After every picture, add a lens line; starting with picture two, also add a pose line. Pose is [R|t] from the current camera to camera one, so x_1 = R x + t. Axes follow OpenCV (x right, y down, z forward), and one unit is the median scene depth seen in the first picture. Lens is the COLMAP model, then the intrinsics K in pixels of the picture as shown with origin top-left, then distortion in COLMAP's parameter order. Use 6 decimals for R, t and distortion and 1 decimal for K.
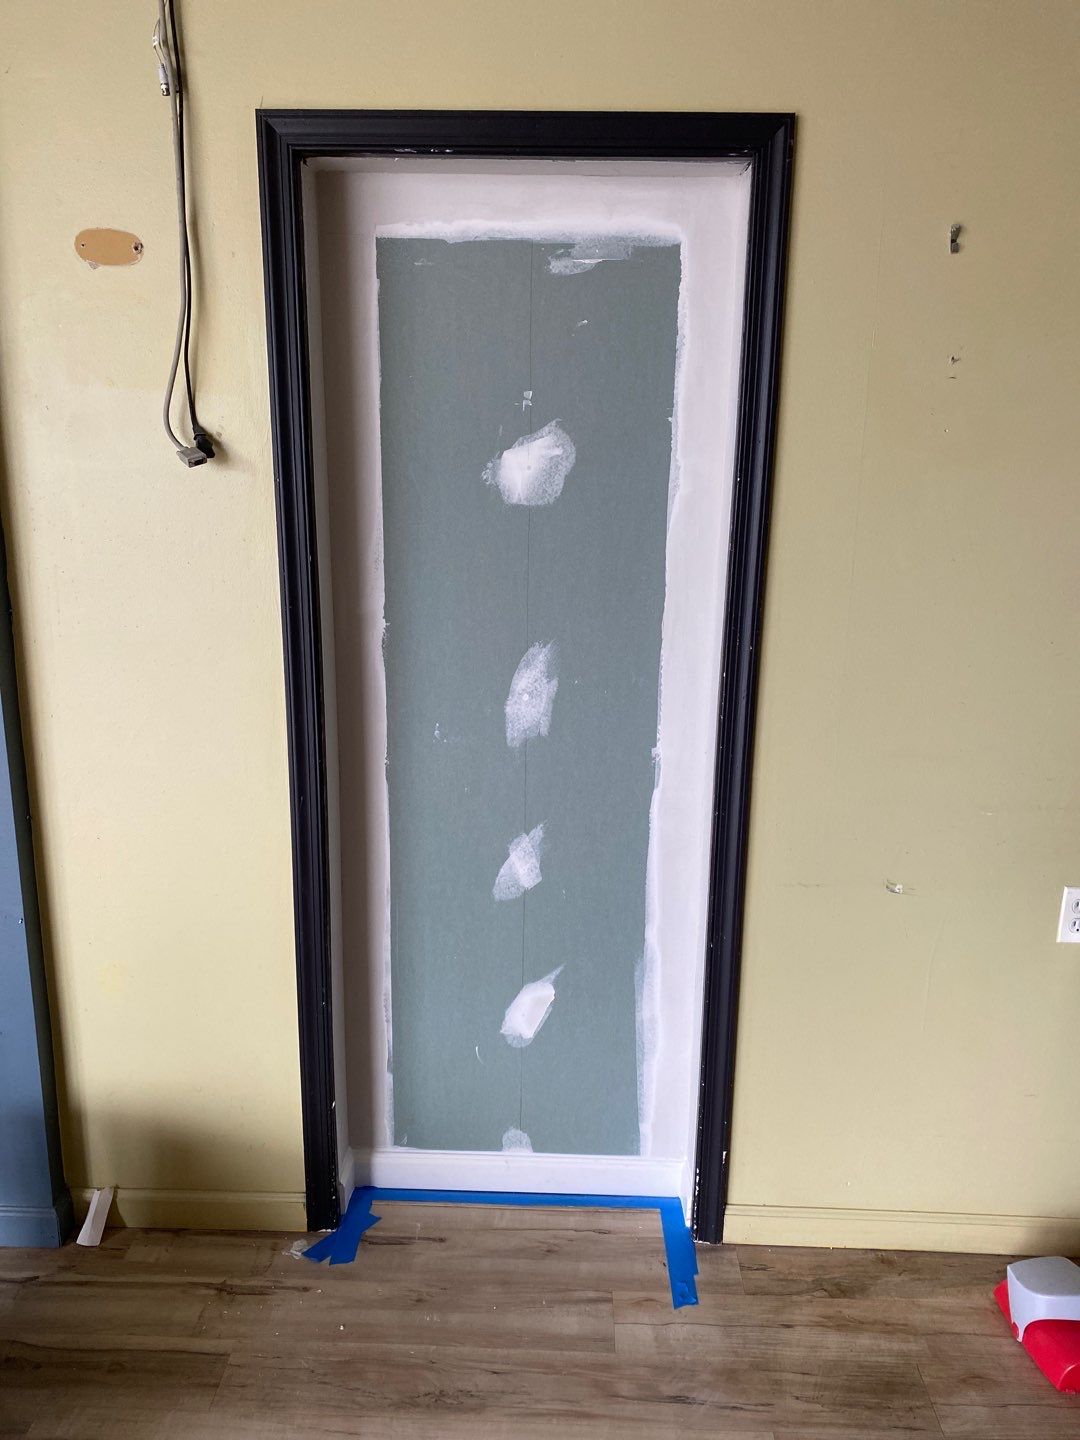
lens RADIAL K [[1080.4, 0, 537.5], [0, 1080.4, 726.7], [0, 0, 1]] dist [0.027765, -0.019919]
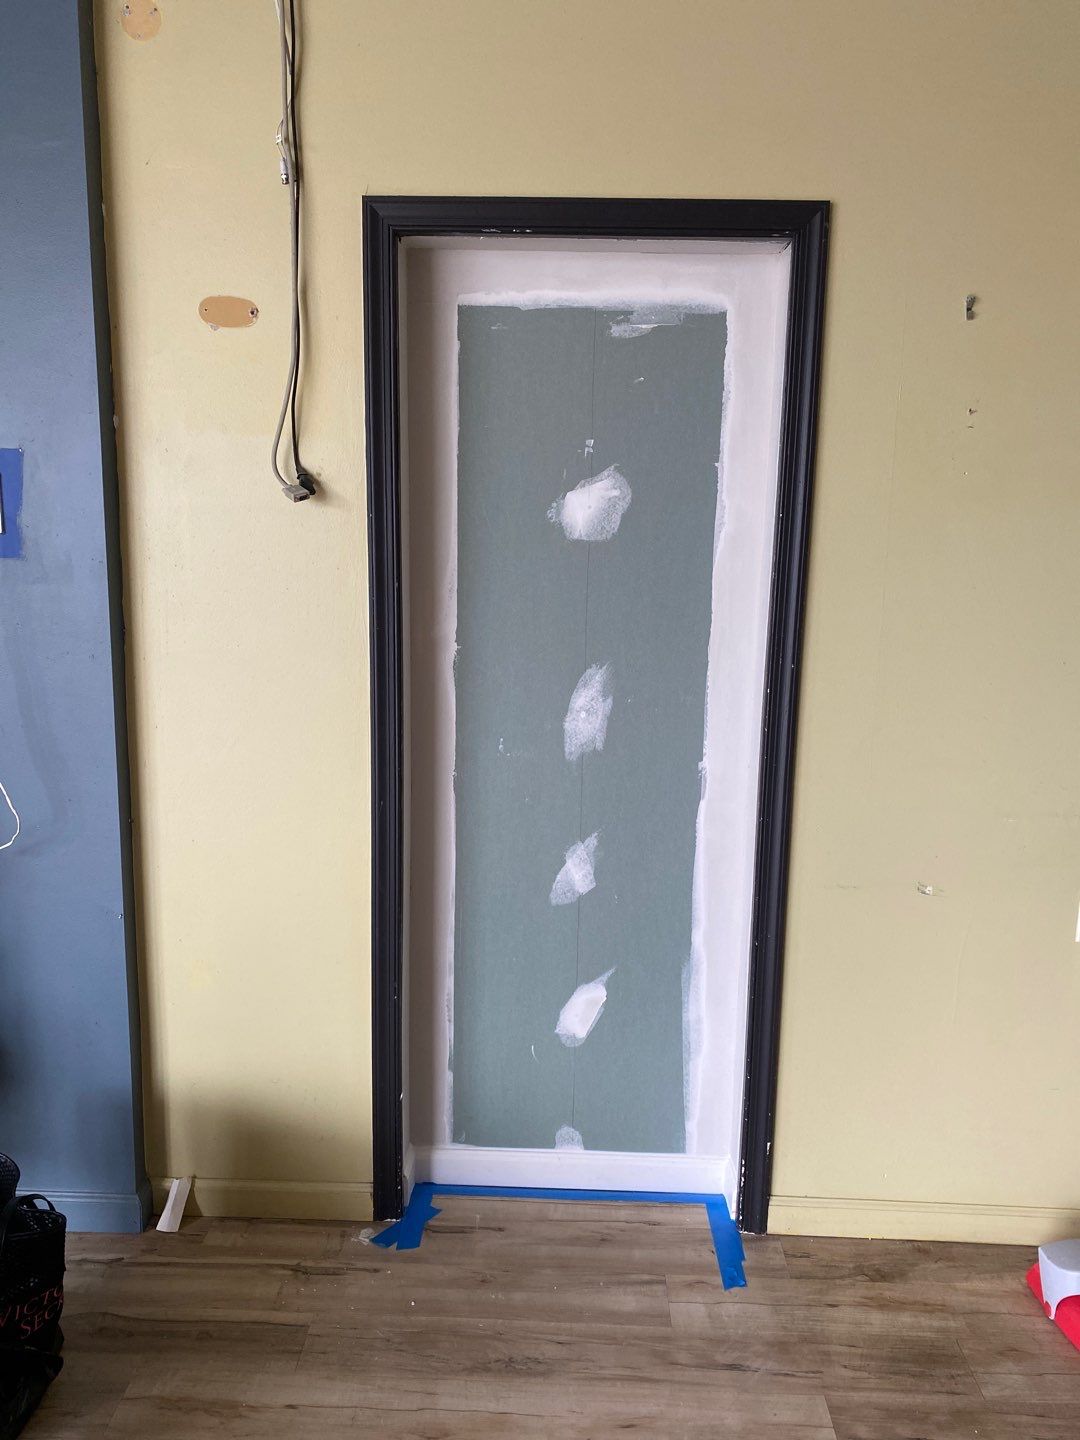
lens RADIAL K [[1080.4, 0, 540.7], [0, 1080.4, 719.5], [0, 0, 1]] dist [0.027765, -0.019919]
pose [[0.999990, 0.004485, 0.000416, -0.057547], [-0.004447, 0.997720, -0.067342, 0.054316], [-0.000717, 0.067340, 0.997730, -0.095820]]
